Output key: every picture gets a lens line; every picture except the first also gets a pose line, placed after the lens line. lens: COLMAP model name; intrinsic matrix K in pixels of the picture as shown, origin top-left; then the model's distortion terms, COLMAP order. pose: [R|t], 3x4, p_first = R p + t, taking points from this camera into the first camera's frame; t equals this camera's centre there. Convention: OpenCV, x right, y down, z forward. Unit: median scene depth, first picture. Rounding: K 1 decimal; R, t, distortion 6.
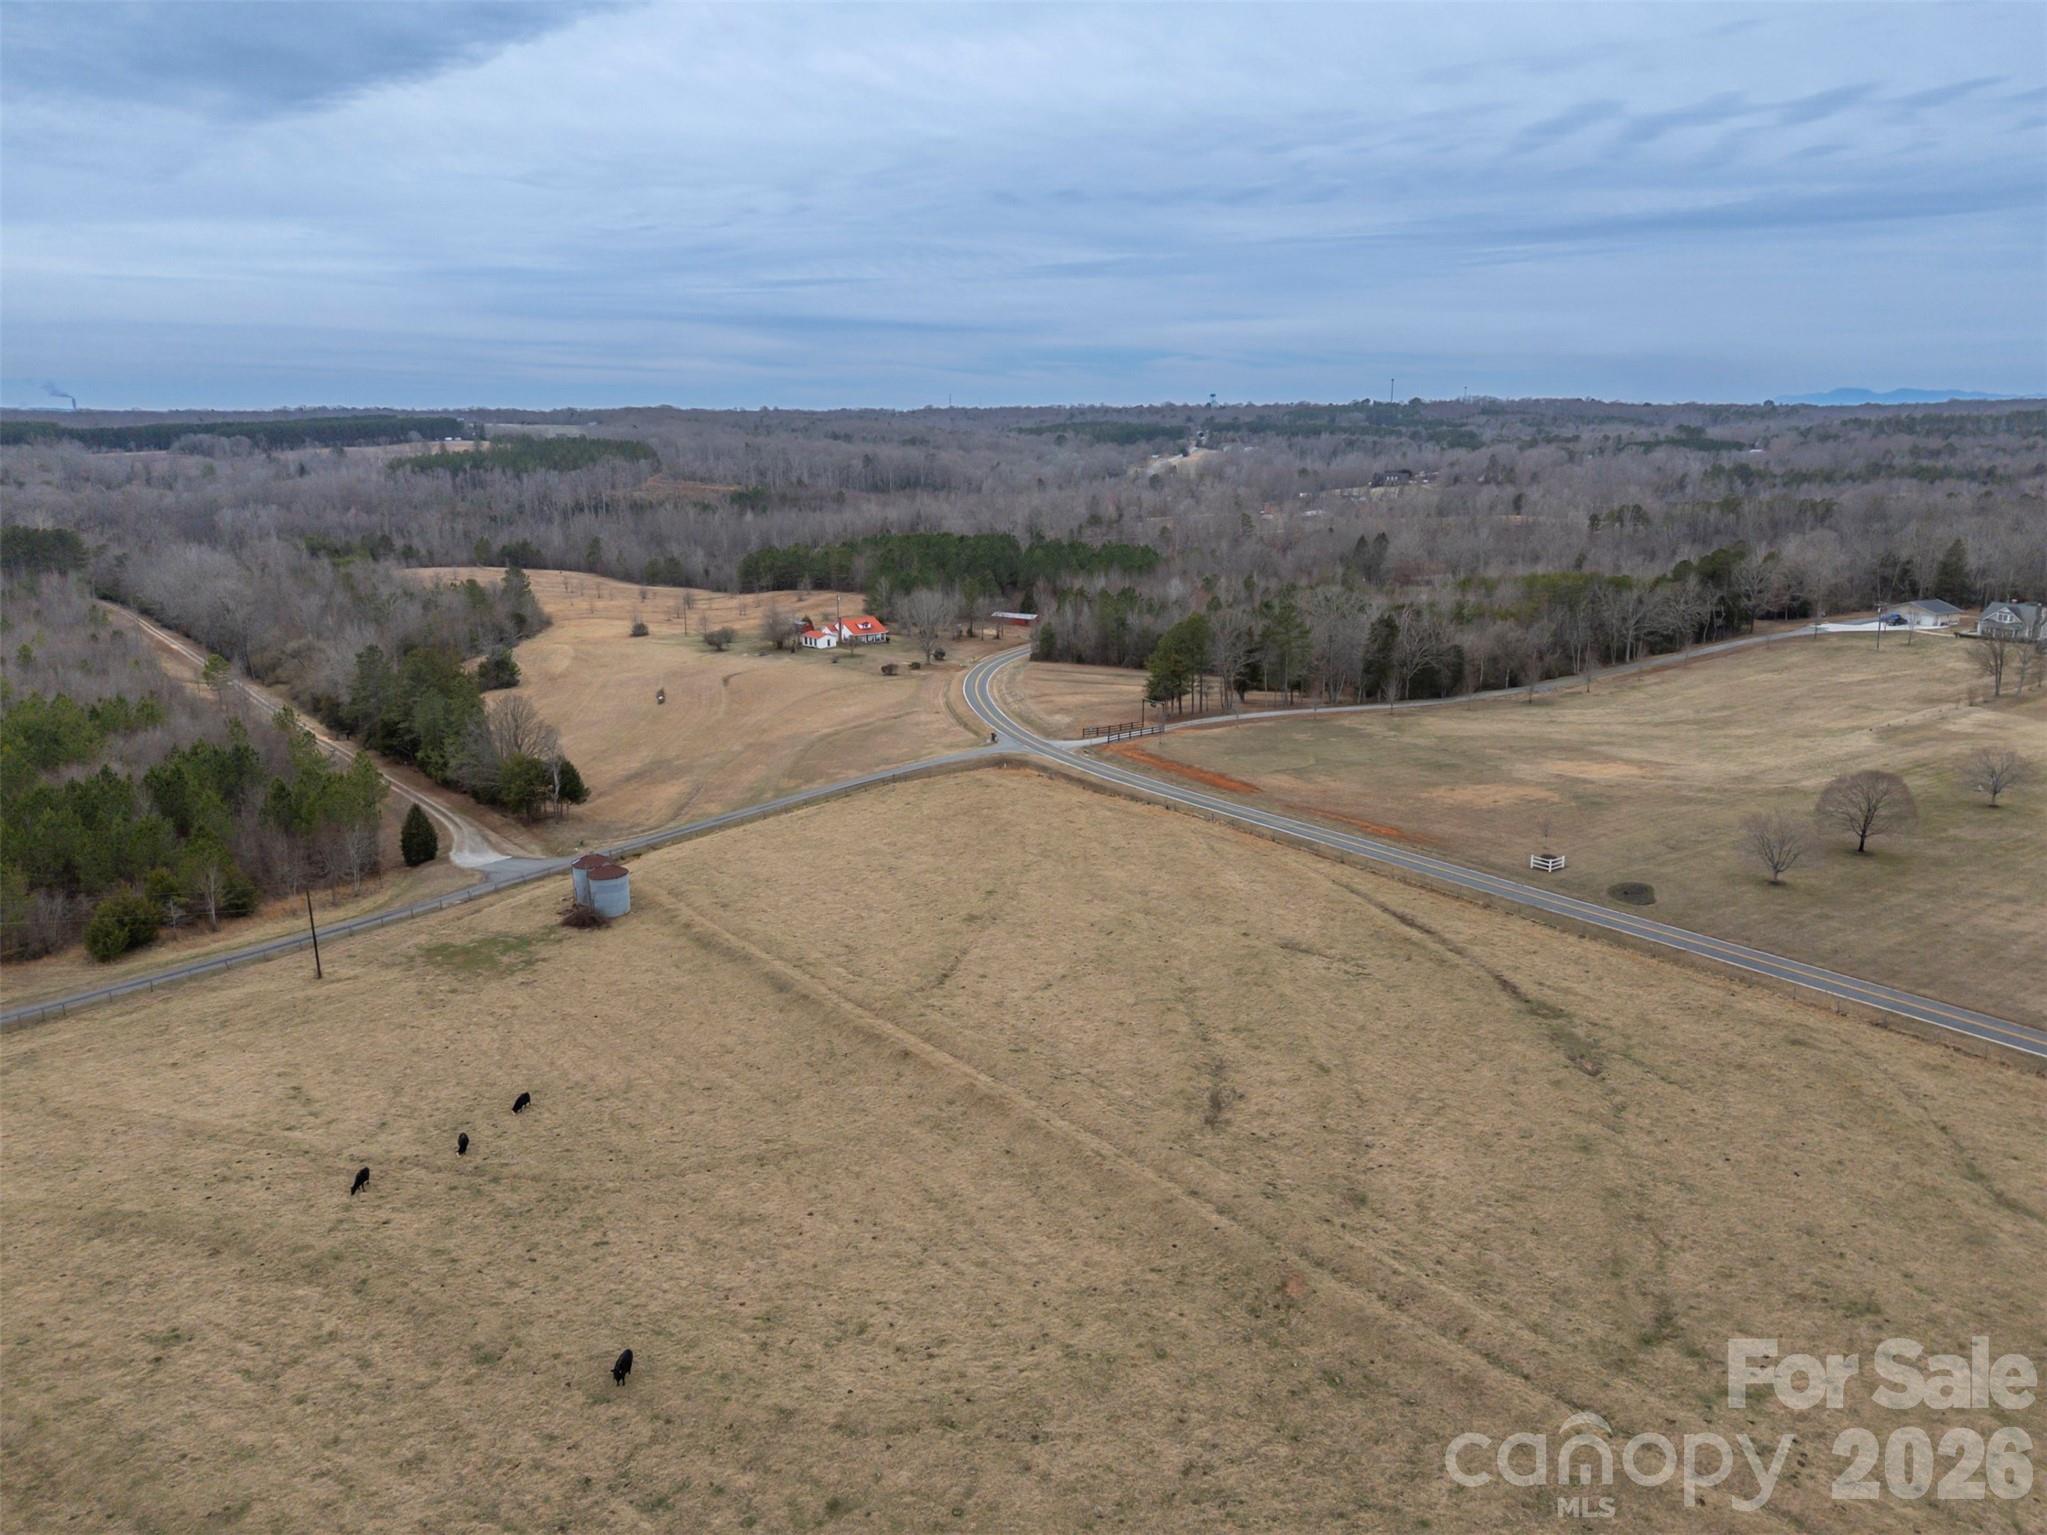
lens RADIAL K [[1488.8, 0, 1024.0], [0, 1488.8, 759.2], [0, 0, 1]] dist [0.081374, -0.065231]
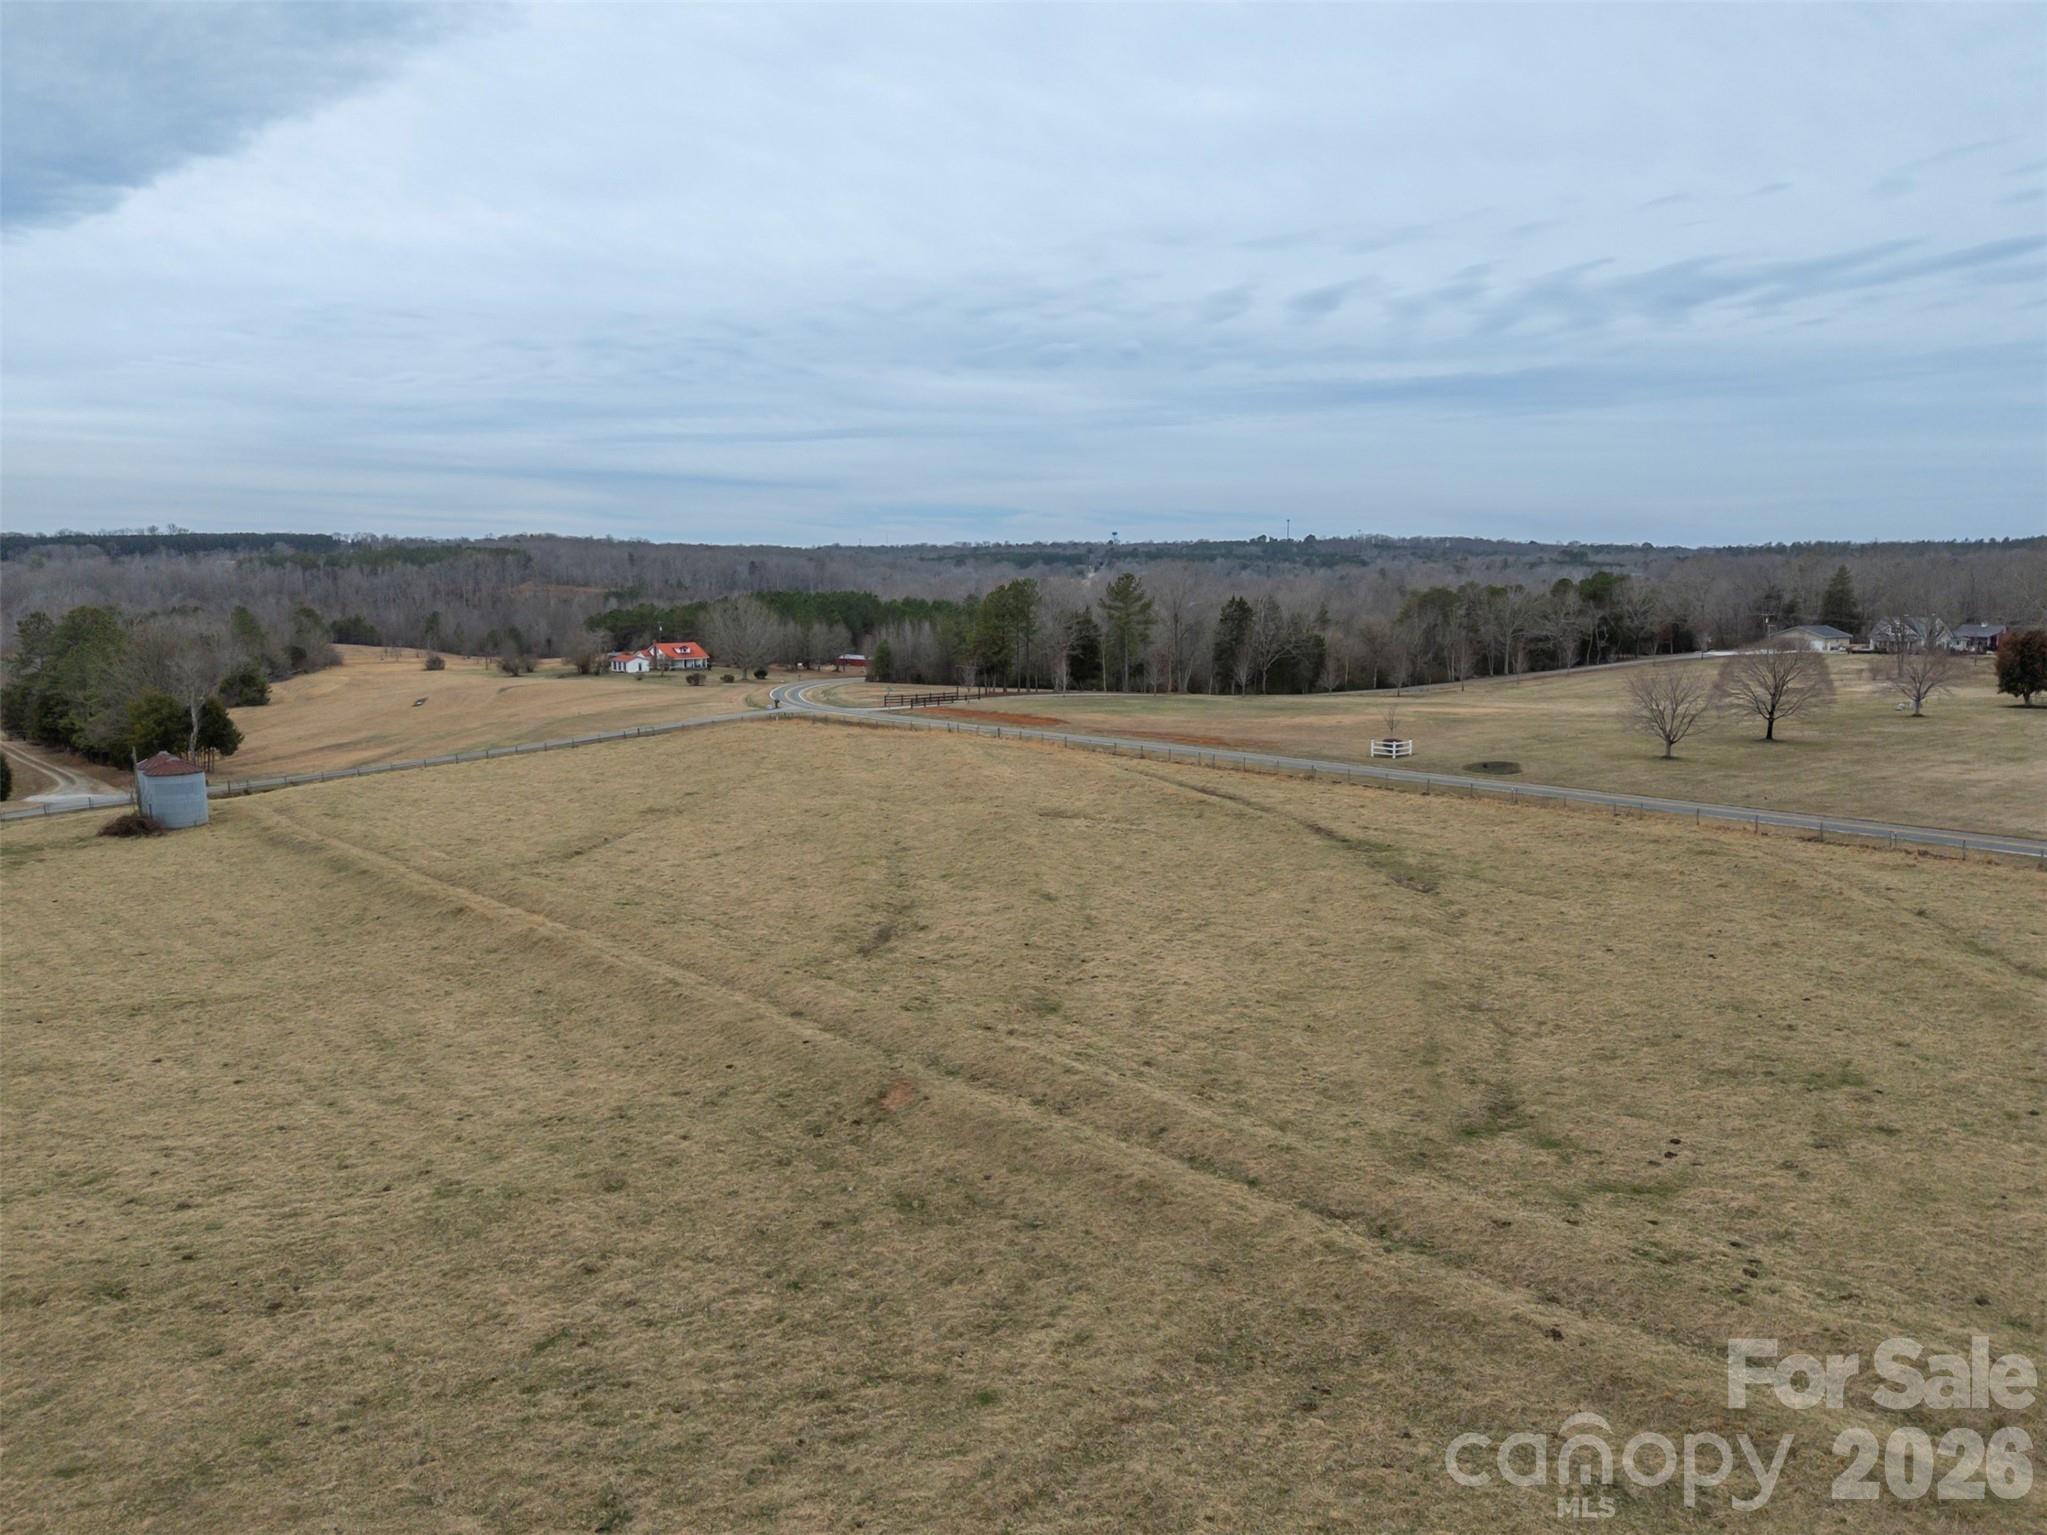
lens RADIAL K [[1472.4, 0, 1023.5], [0, 1472.4, 767.5], [0, 0, 1]] dist [0.095330, -0.084211]
pose [[0.998563, -0.006407, 0.053207, 0.170934], [0.011596, 0.995138, -0.097805, 0.239899], [-0.052321, 0.098281, 0.993782, 0.350613]]
